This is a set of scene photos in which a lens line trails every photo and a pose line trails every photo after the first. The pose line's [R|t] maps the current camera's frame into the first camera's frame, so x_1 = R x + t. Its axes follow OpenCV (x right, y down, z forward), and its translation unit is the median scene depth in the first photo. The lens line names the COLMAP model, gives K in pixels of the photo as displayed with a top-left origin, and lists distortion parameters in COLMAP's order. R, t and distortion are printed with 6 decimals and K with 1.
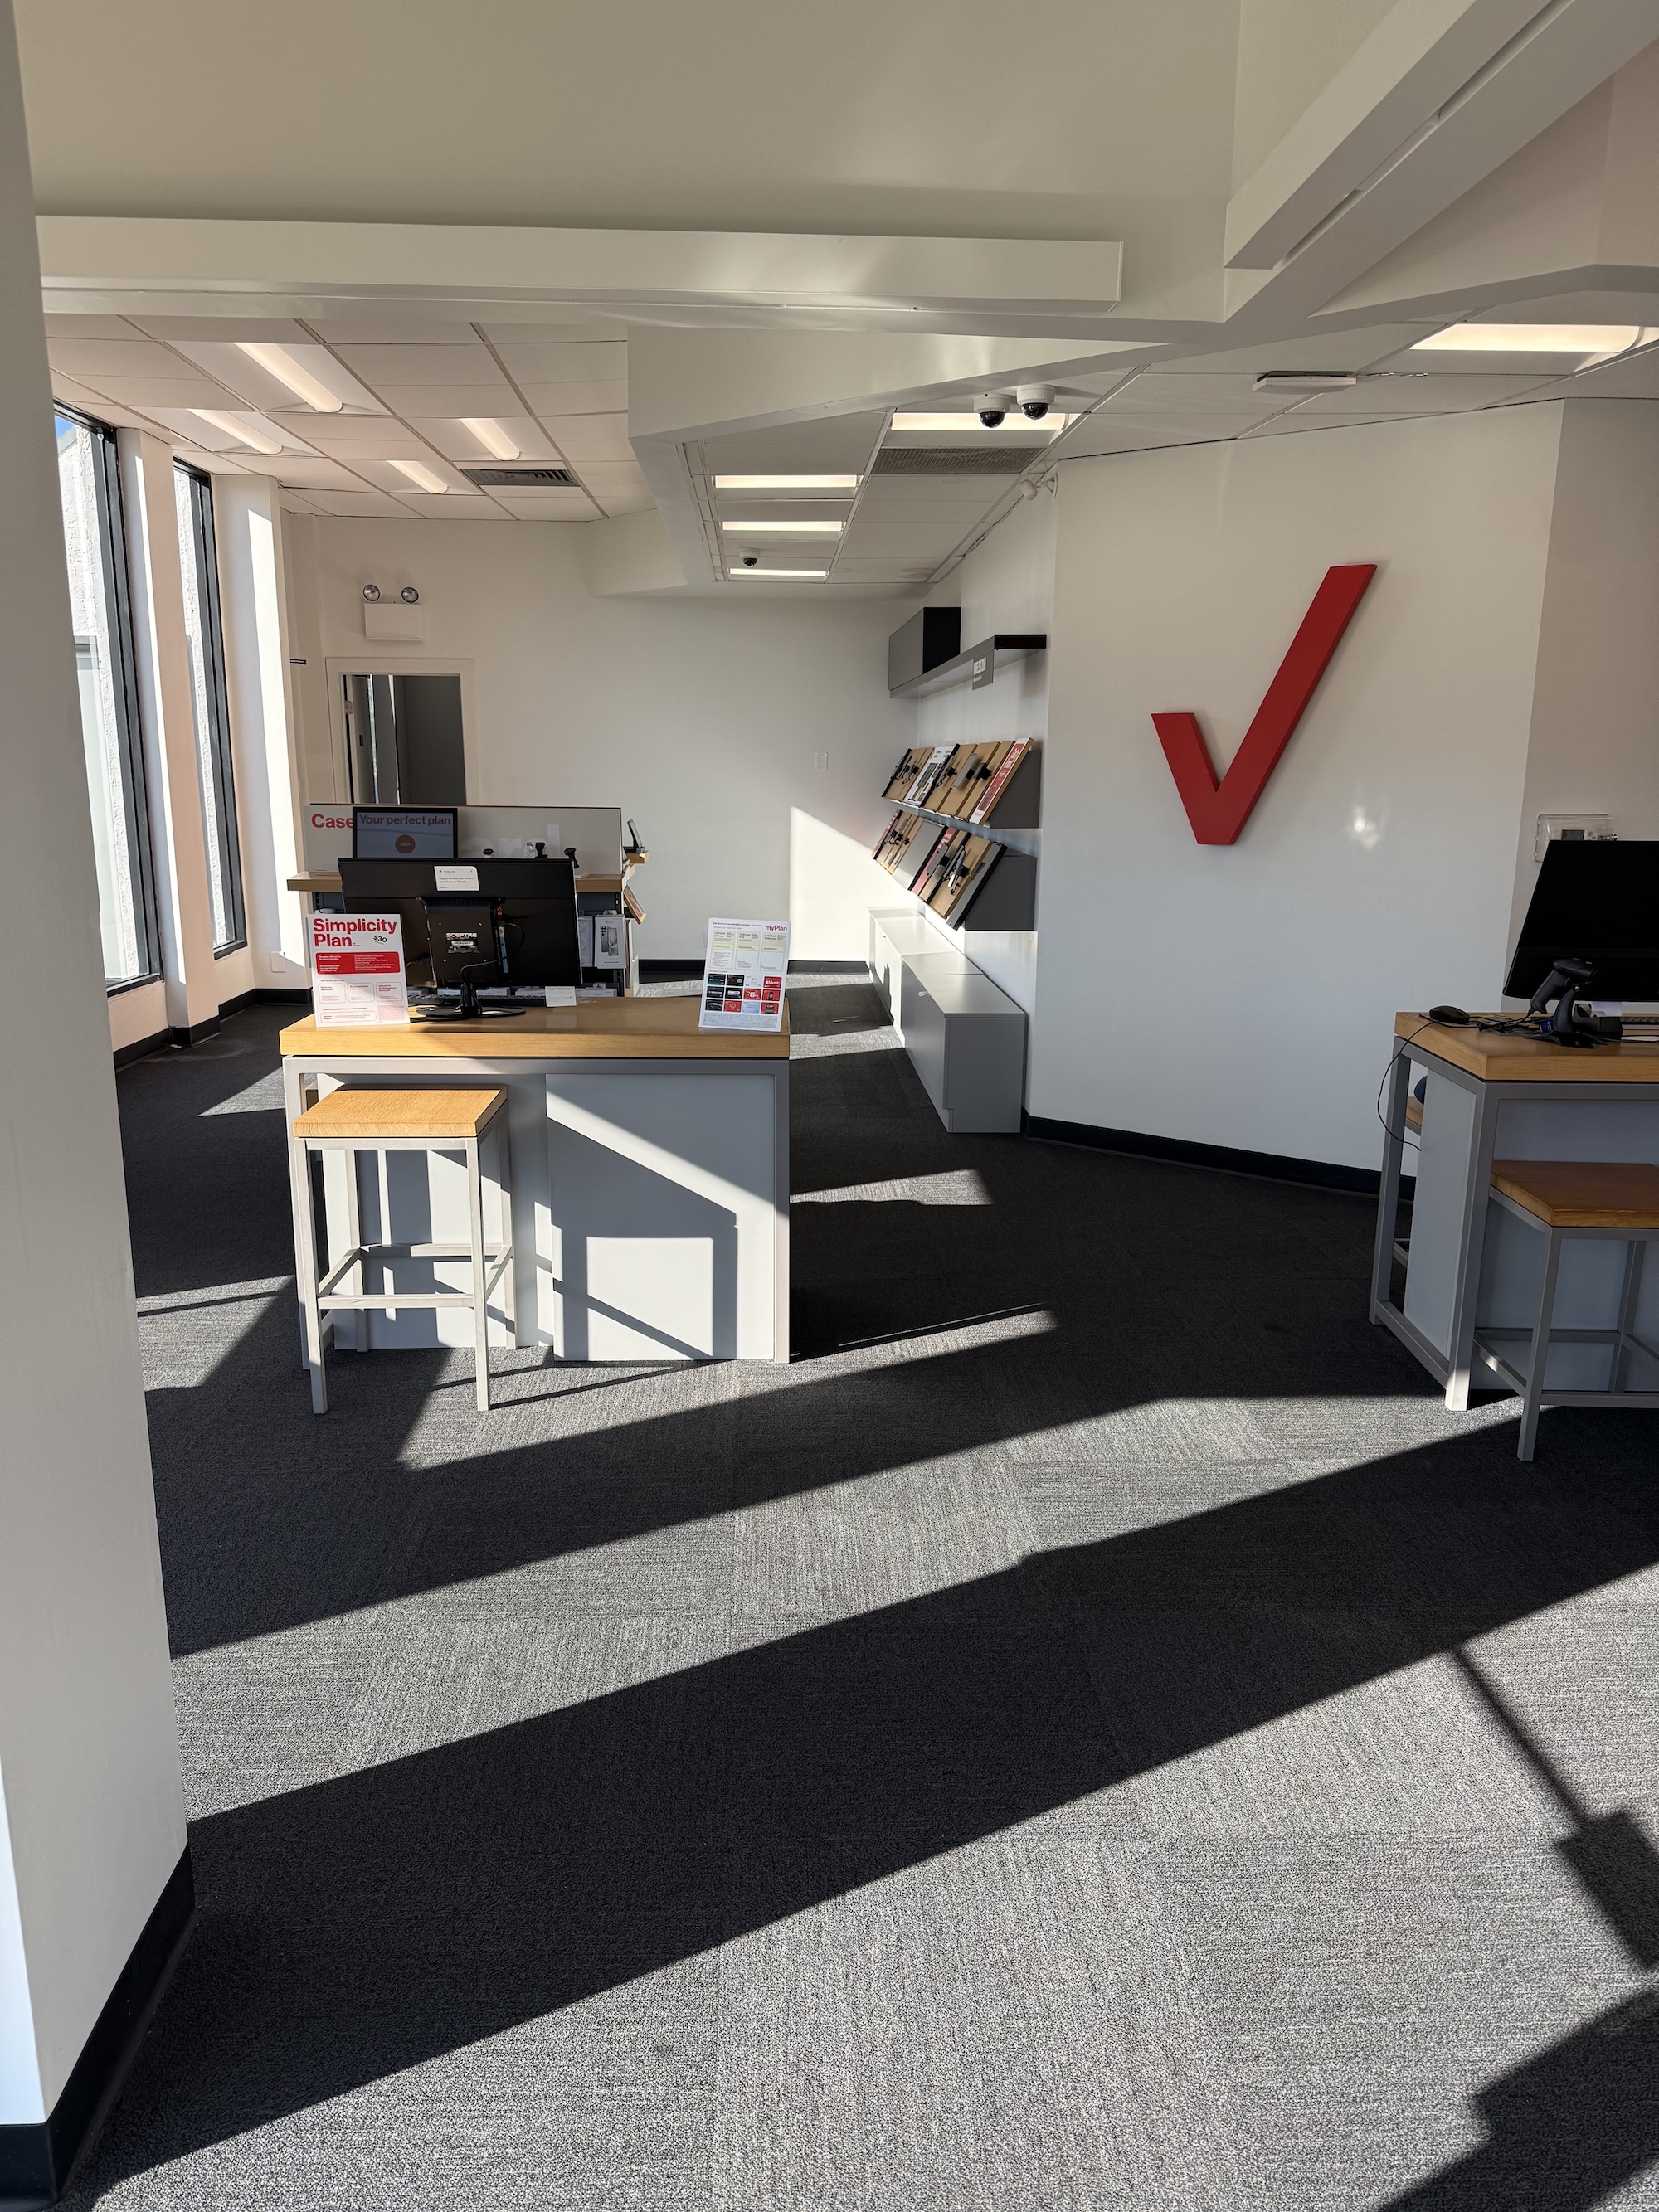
lens RADIAL K [[1566.3, 0, 824.4], [0, 1566.3, 1120.3], [0, 0, 1]] dist [0.008846, -0.002468]
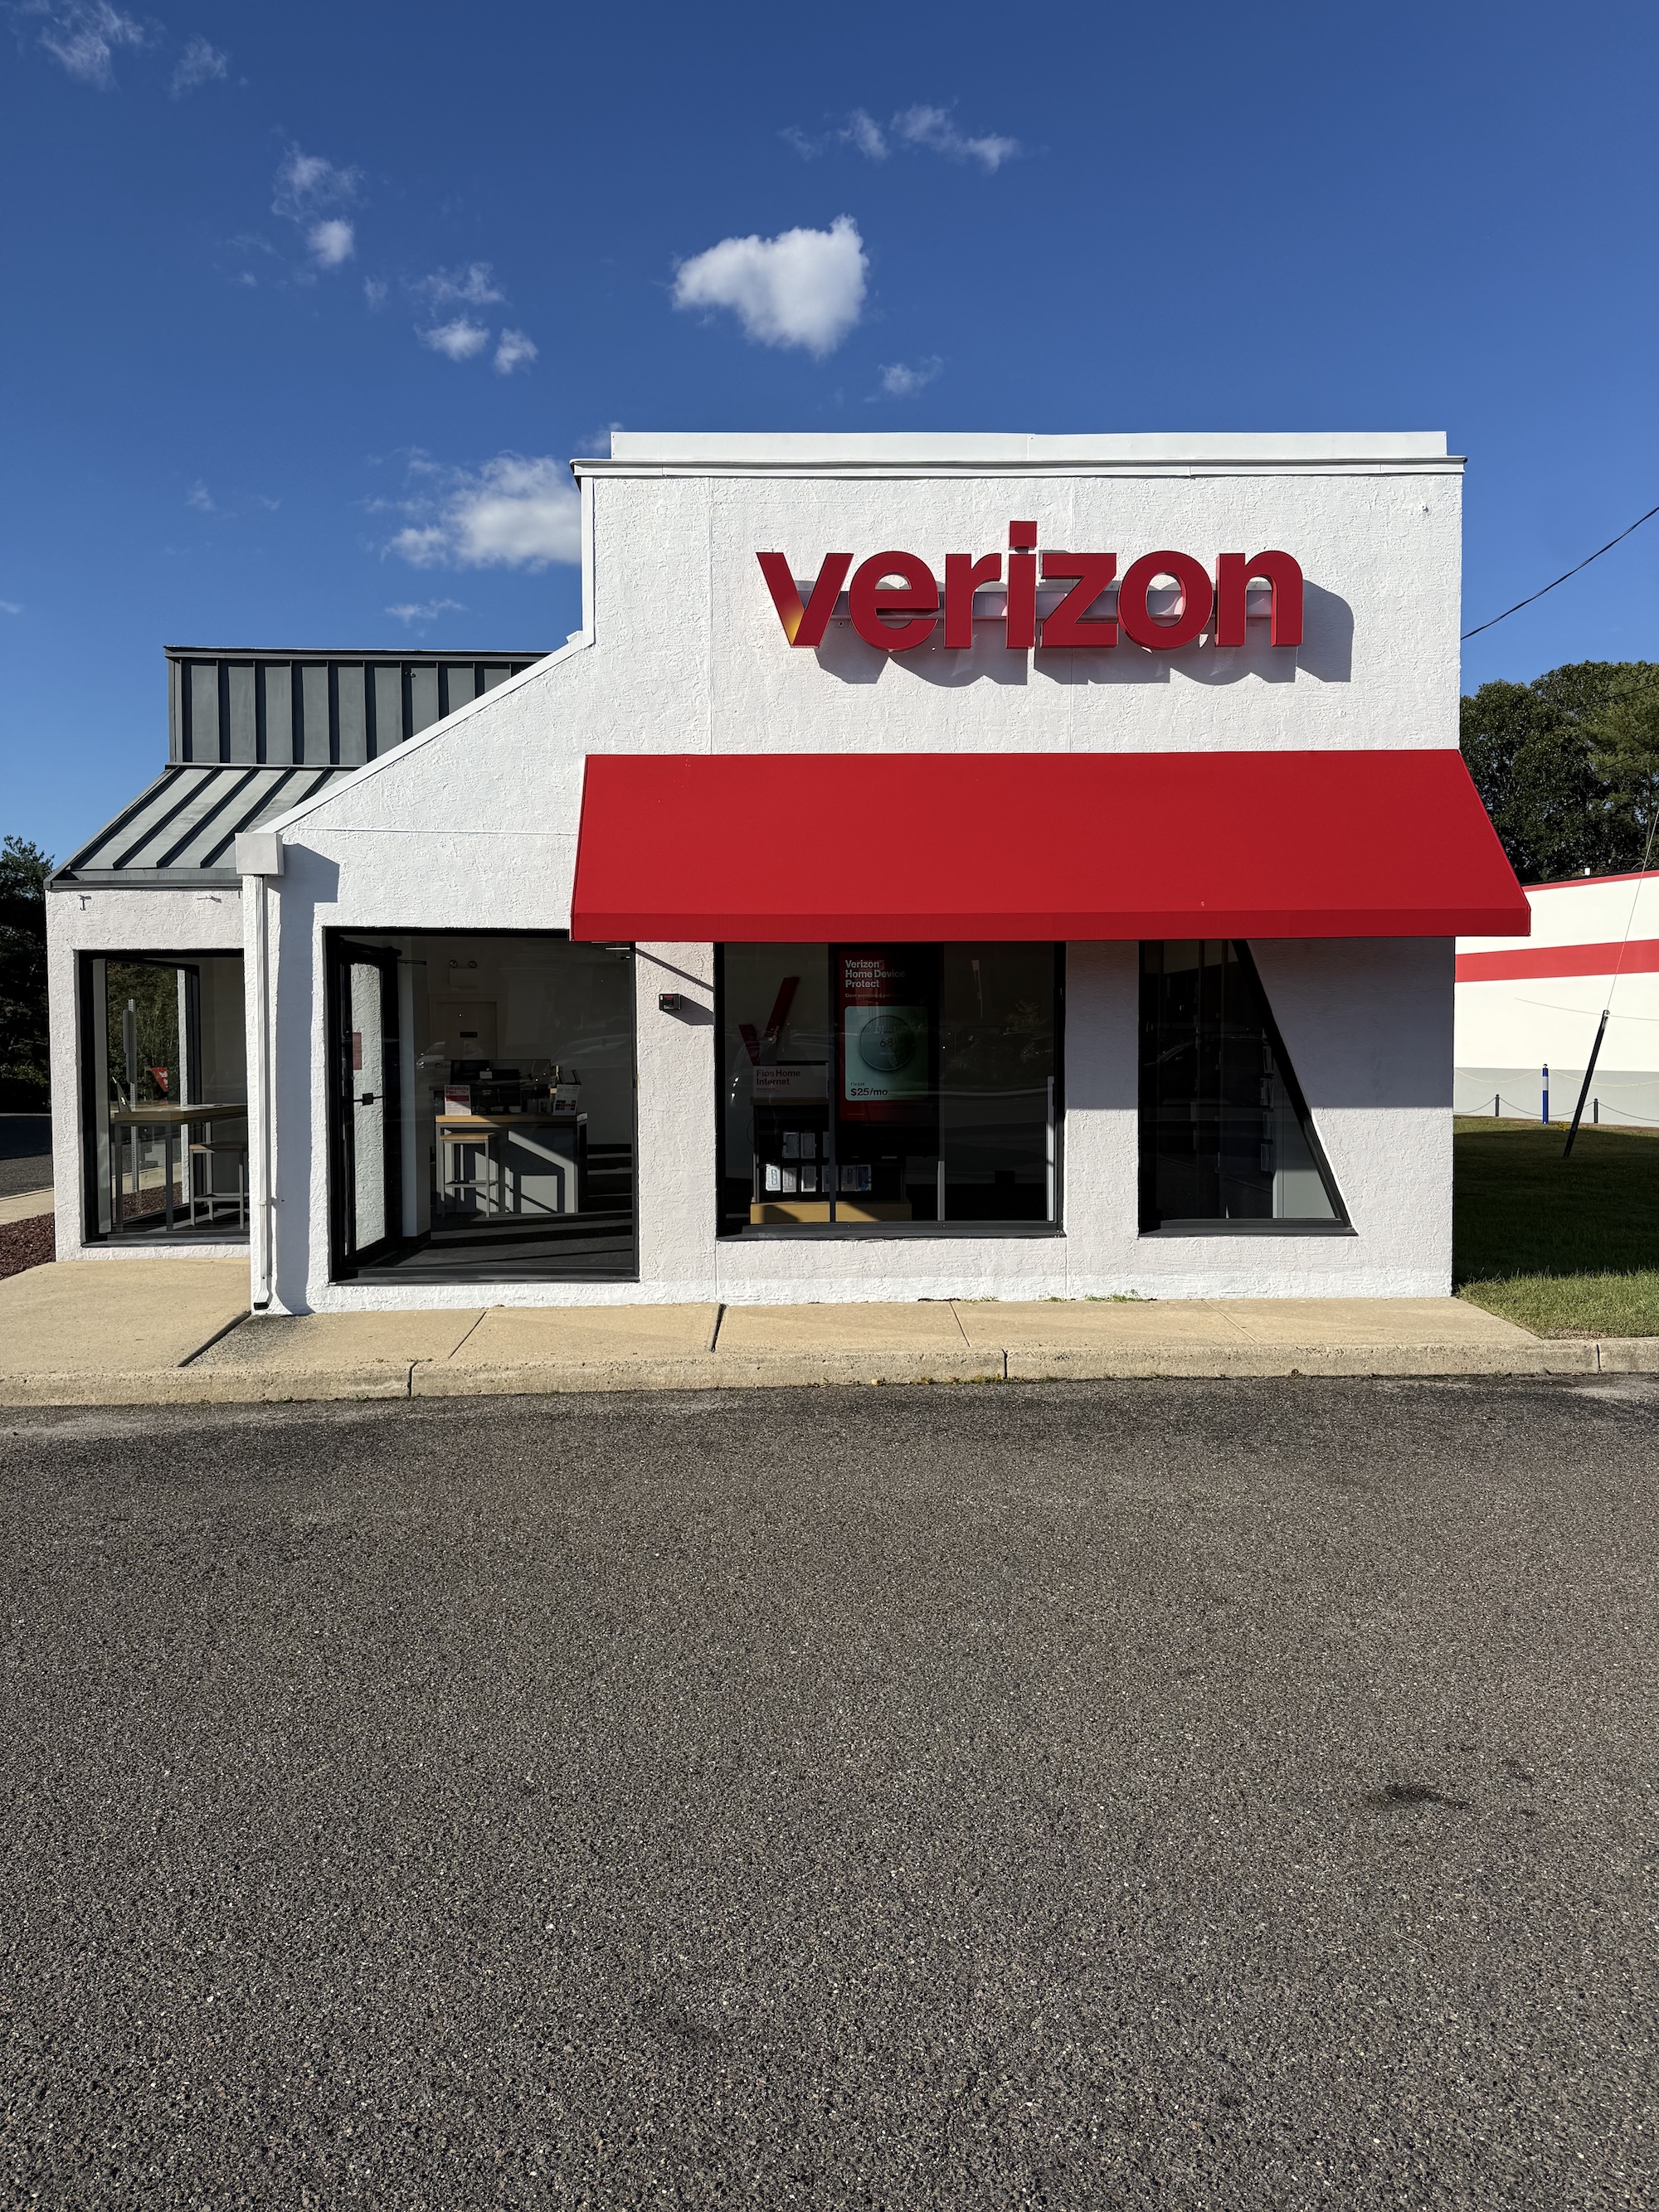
lens RADIAL K [[1566.3, 0, 837.7], [0, 1566.3, 1090.3], [0, 0, 1]] dist [0.008846, -0.002468]
pose [[0.999777, -0.021130, -0.000666, 0.552022], [0.020510, 0.977128, -0.211660, 0.633514], [0.005123, 0.211599, 0.977343, -2.402129]]
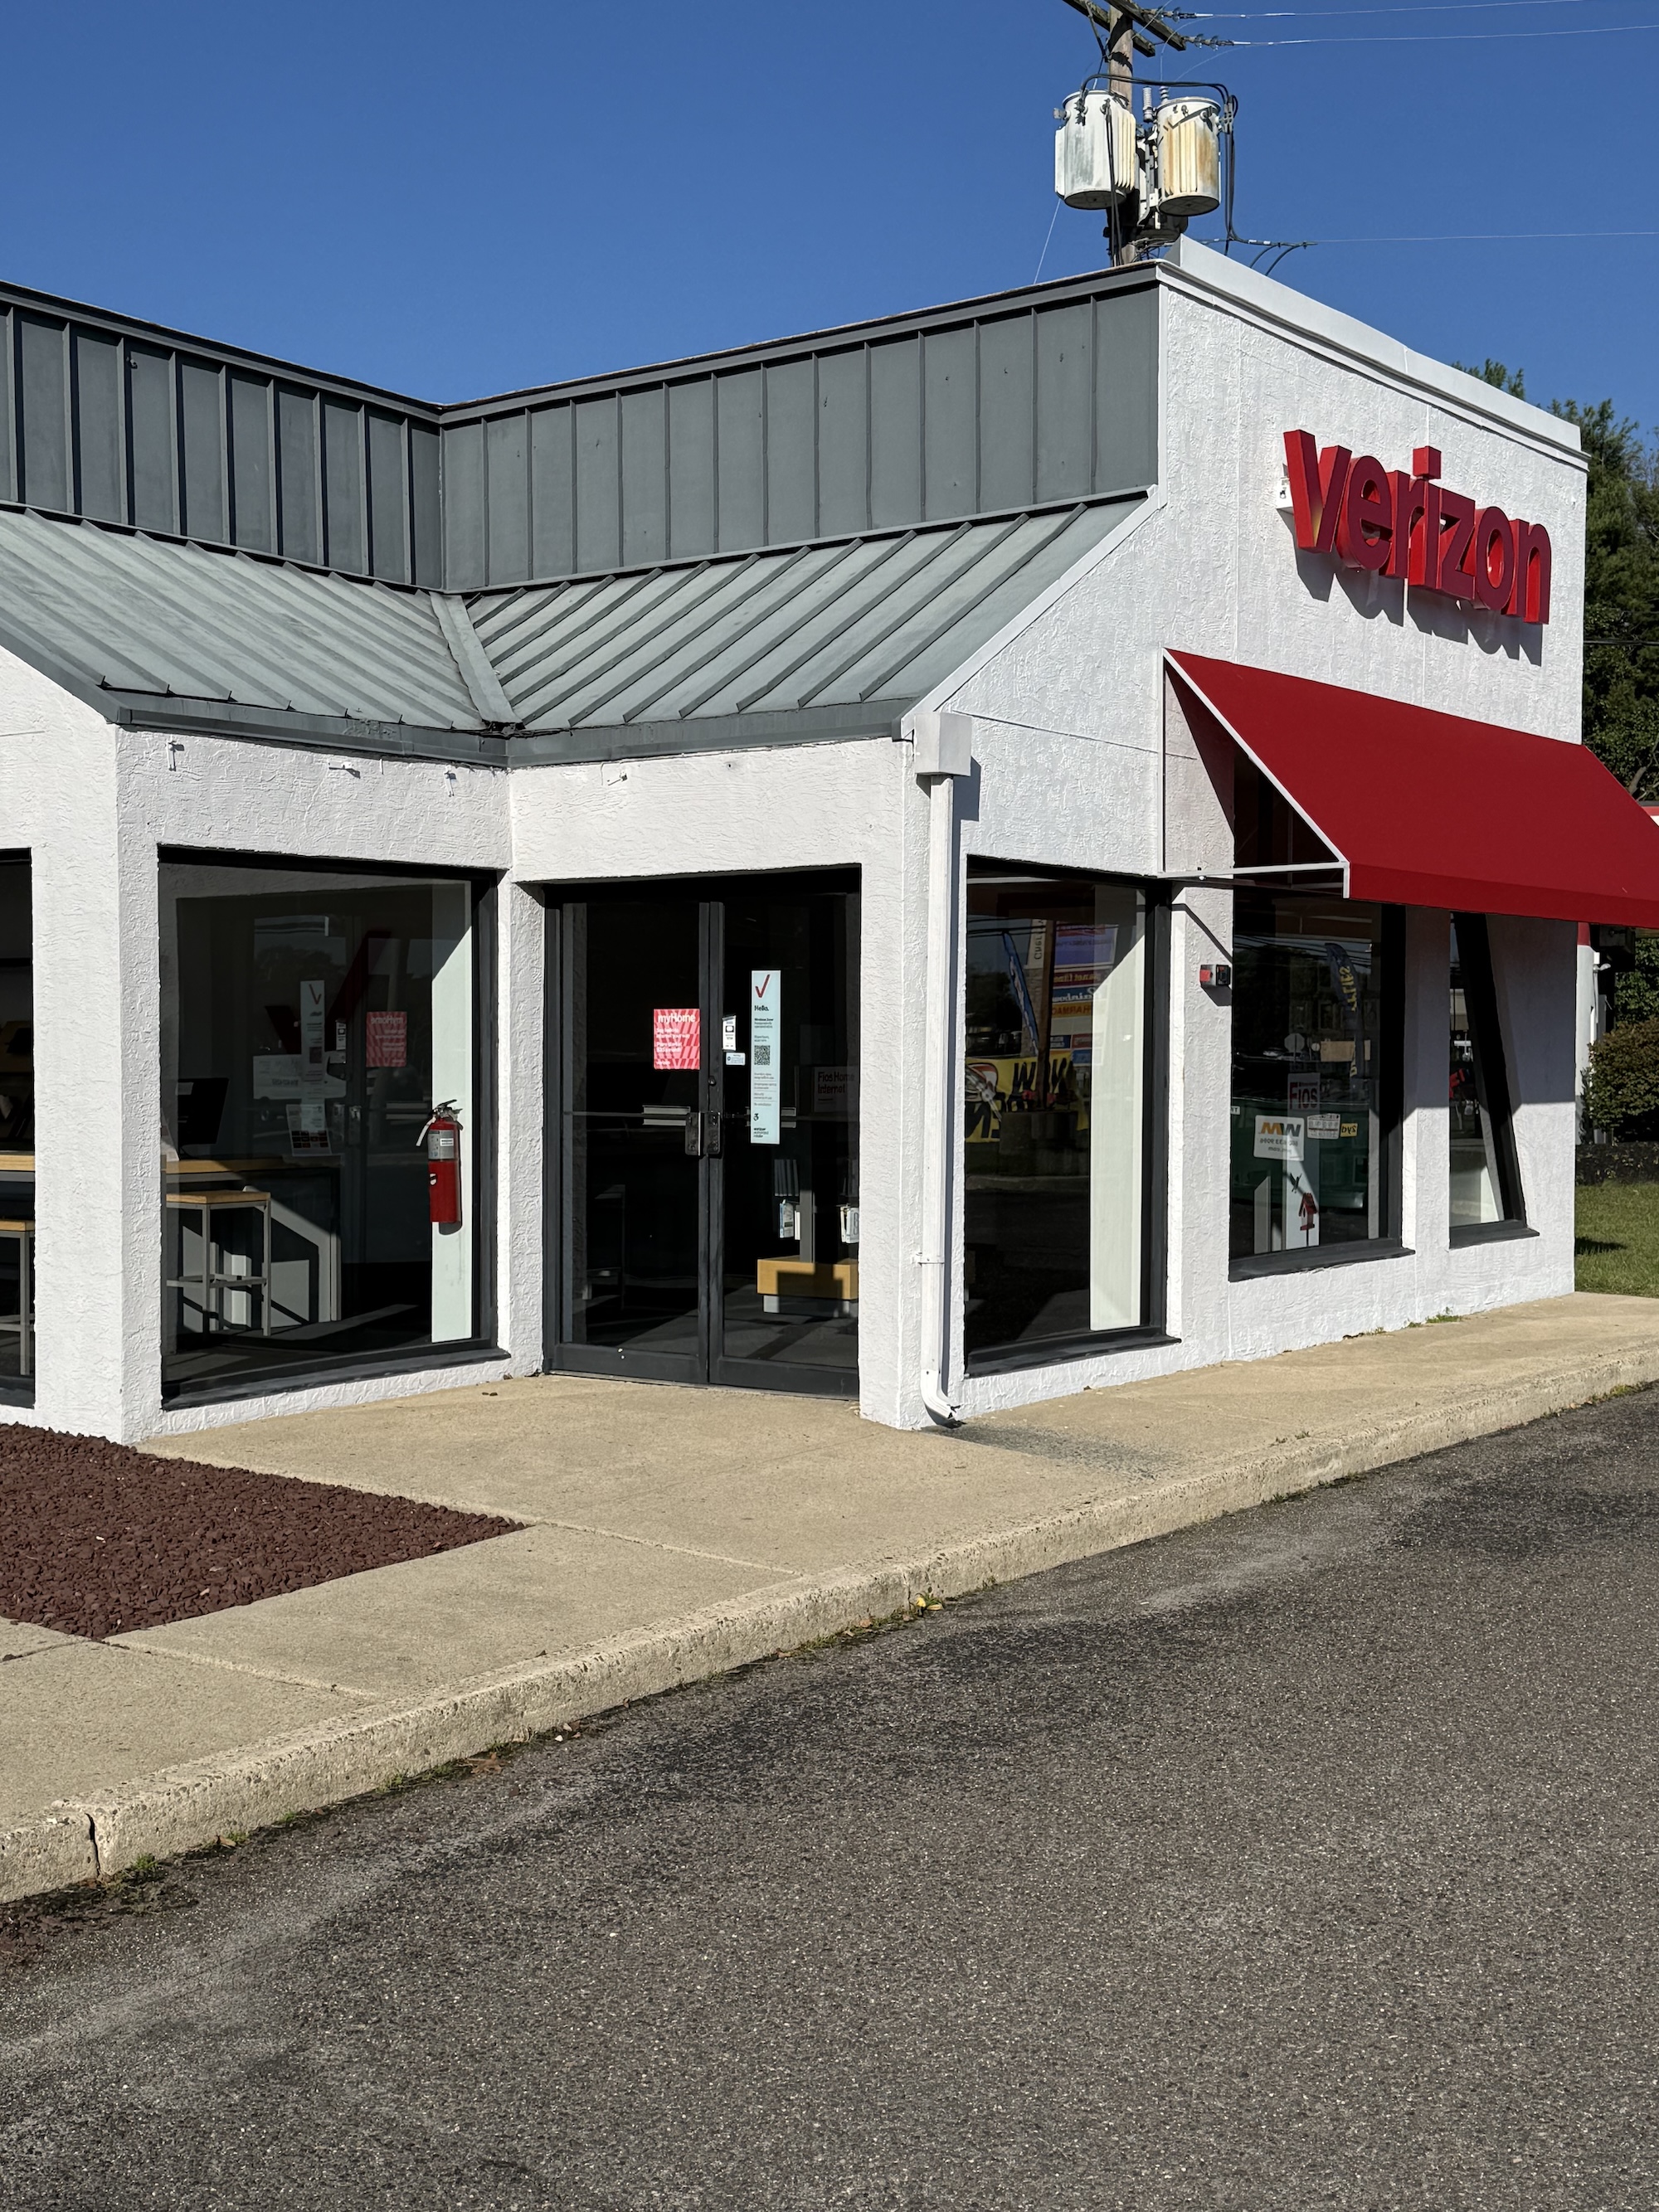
lens RADIAL K [[2748.8, 0, 825.9], [0, 2748.8, 1111.5], [0, 0, 1]] dist [0.104227, 0.000000]
pose [[0.603607, -0.032984, 0.796600, -2.511044], [0.205175, 0.971919, -0.115225, 0.438296], [-0.770430, 0.232993, 0.593424, -1.686010]]
